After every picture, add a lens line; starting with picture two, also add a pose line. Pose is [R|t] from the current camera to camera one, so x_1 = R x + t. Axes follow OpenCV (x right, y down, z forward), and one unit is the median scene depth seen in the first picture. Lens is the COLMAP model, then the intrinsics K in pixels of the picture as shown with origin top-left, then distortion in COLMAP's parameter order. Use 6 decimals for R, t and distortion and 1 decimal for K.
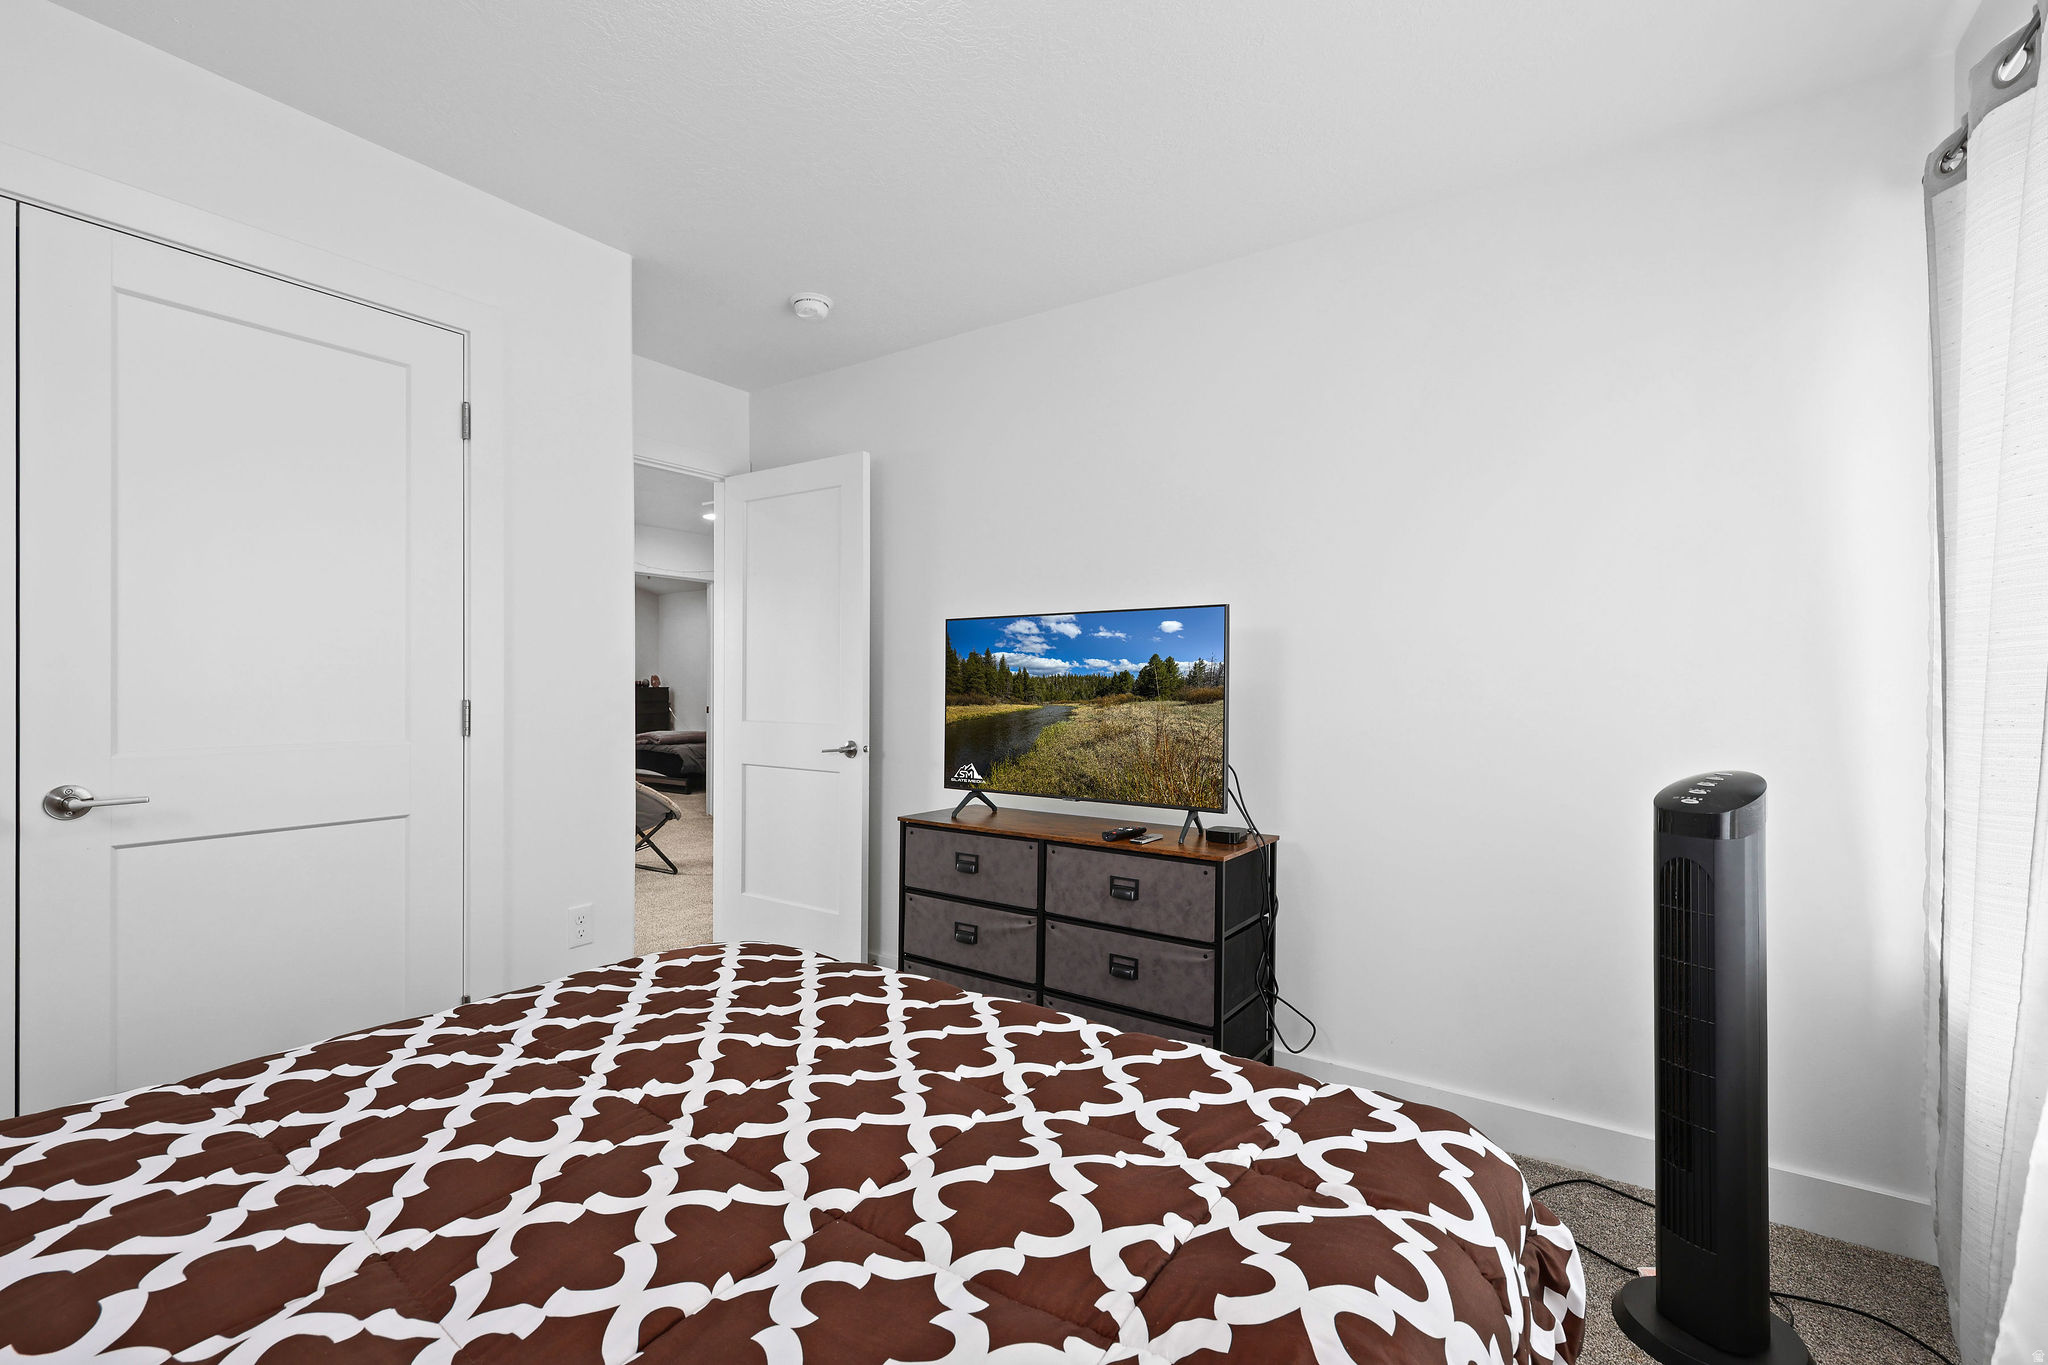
lens RADIAL K [[908.5, 0, 1024.0], [0, 908.5, 682.5], [0, 0, 1]] dist [-0.001345, -0.000038]
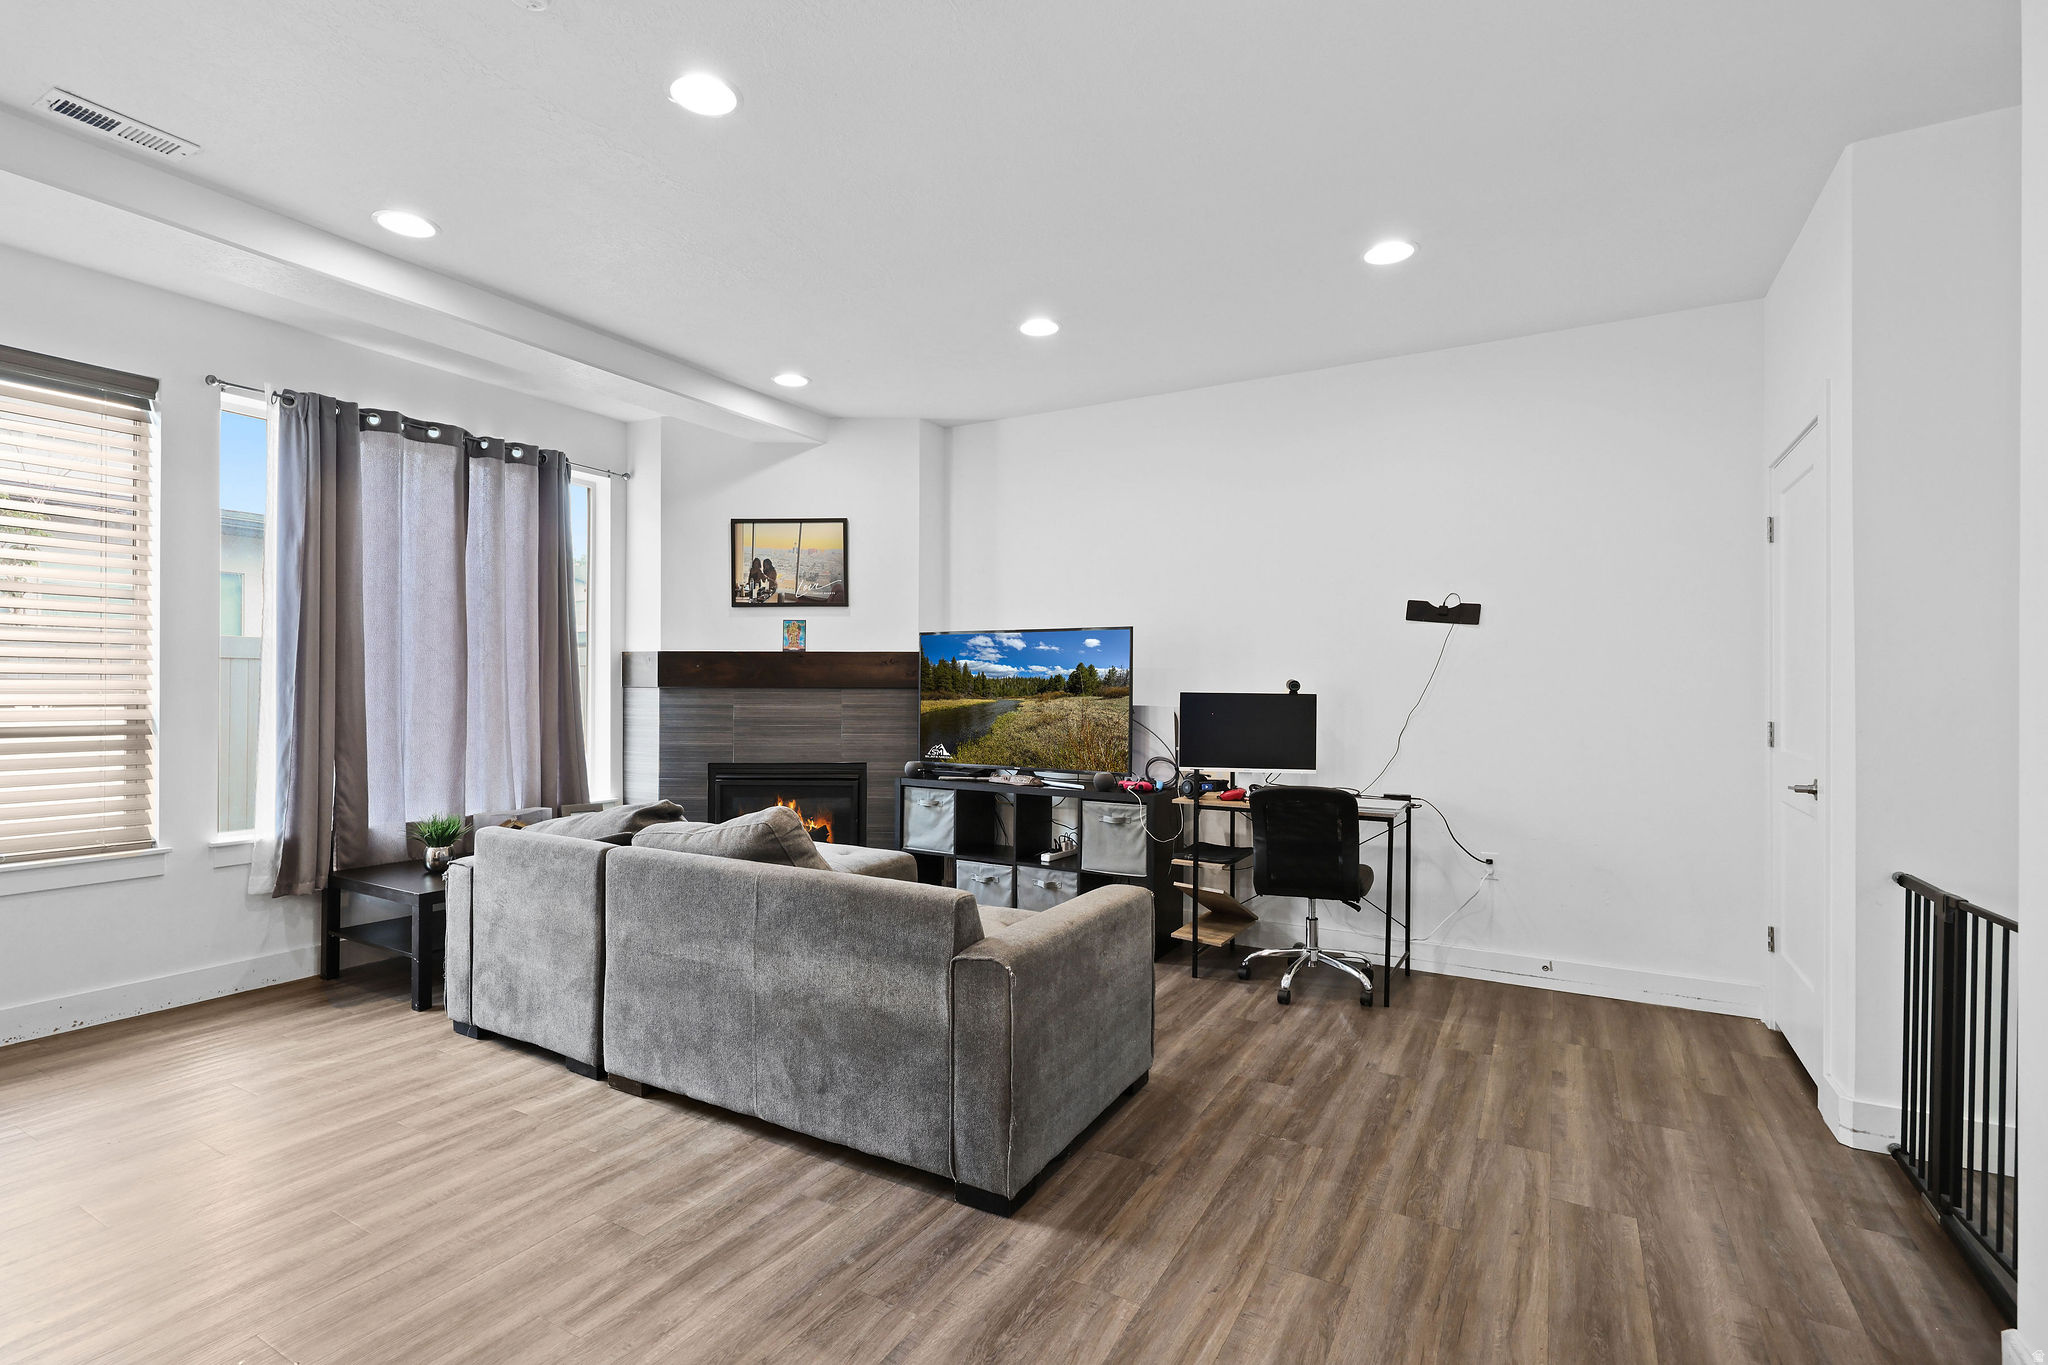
lens RADIAL K [[941.3, 0, 1015.4], [0, 941.3, 705.6], [0, 0, 1]] dist [0.001144, 0.000066]
pose [[0.995585, -0.005702, 0.093689, -0.084091], [0.002366, 0.999360, 0.035679, -0.016194], [-0.093832, -0.035300, 0.994962, -0.395256]]
